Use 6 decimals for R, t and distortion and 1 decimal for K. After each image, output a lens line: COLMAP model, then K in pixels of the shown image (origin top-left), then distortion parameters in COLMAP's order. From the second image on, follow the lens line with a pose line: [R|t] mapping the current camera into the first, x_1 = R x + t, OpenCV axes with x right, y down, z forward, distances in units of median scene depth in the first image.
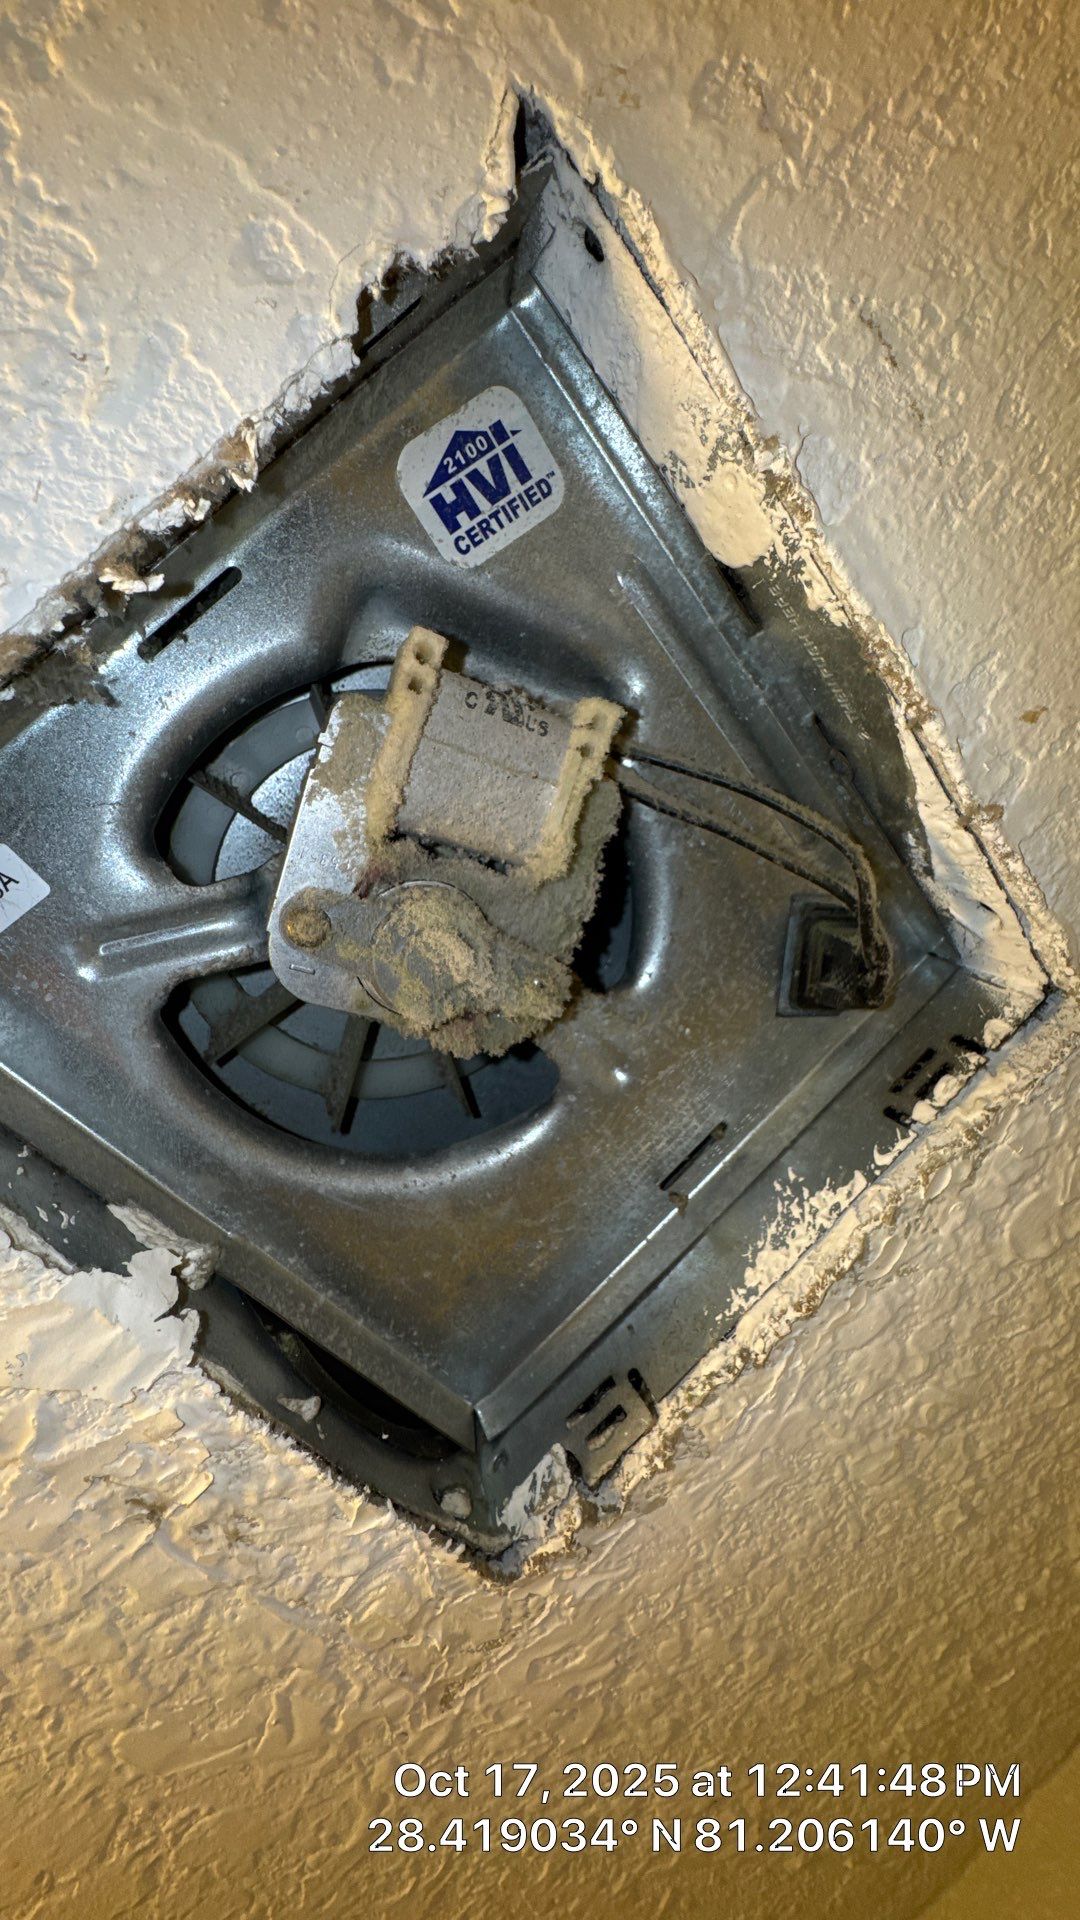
lens RADIAL K [[766.2, 0, 541.0], [0, 766.2, 960.1], [0, 0, 1]] dist [-0.005542, 0.000626]
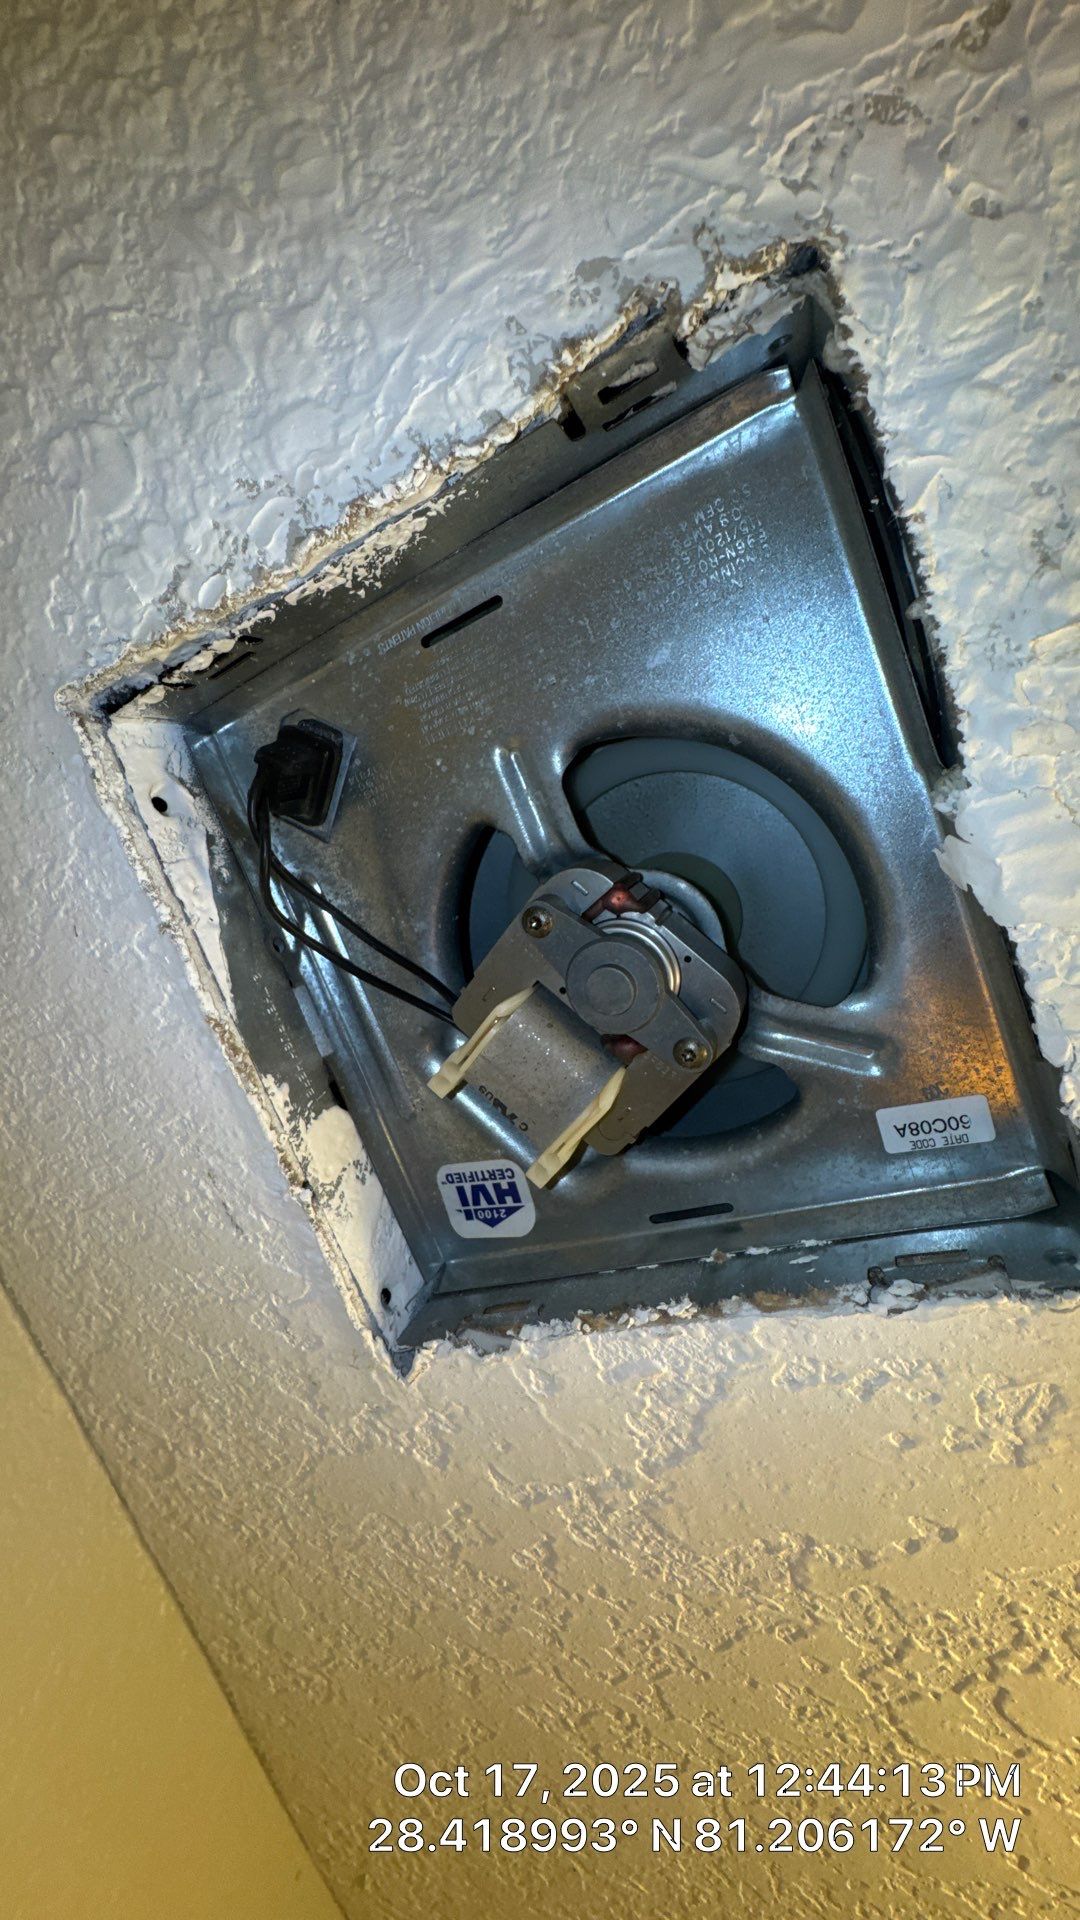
lens RADIAL K [[766.2, 0, 542.4], [0, 766.2, 951.0], [0, 0, 1]] dist [-0.005542, 0.000626]
pose [[-0.953971, -0.295767, -0.049602, 0.038805], [0.272091, -0.784042, -0.557894, 0.645532], [0.126116, -0.545711, 0.828429, 0.006152]]
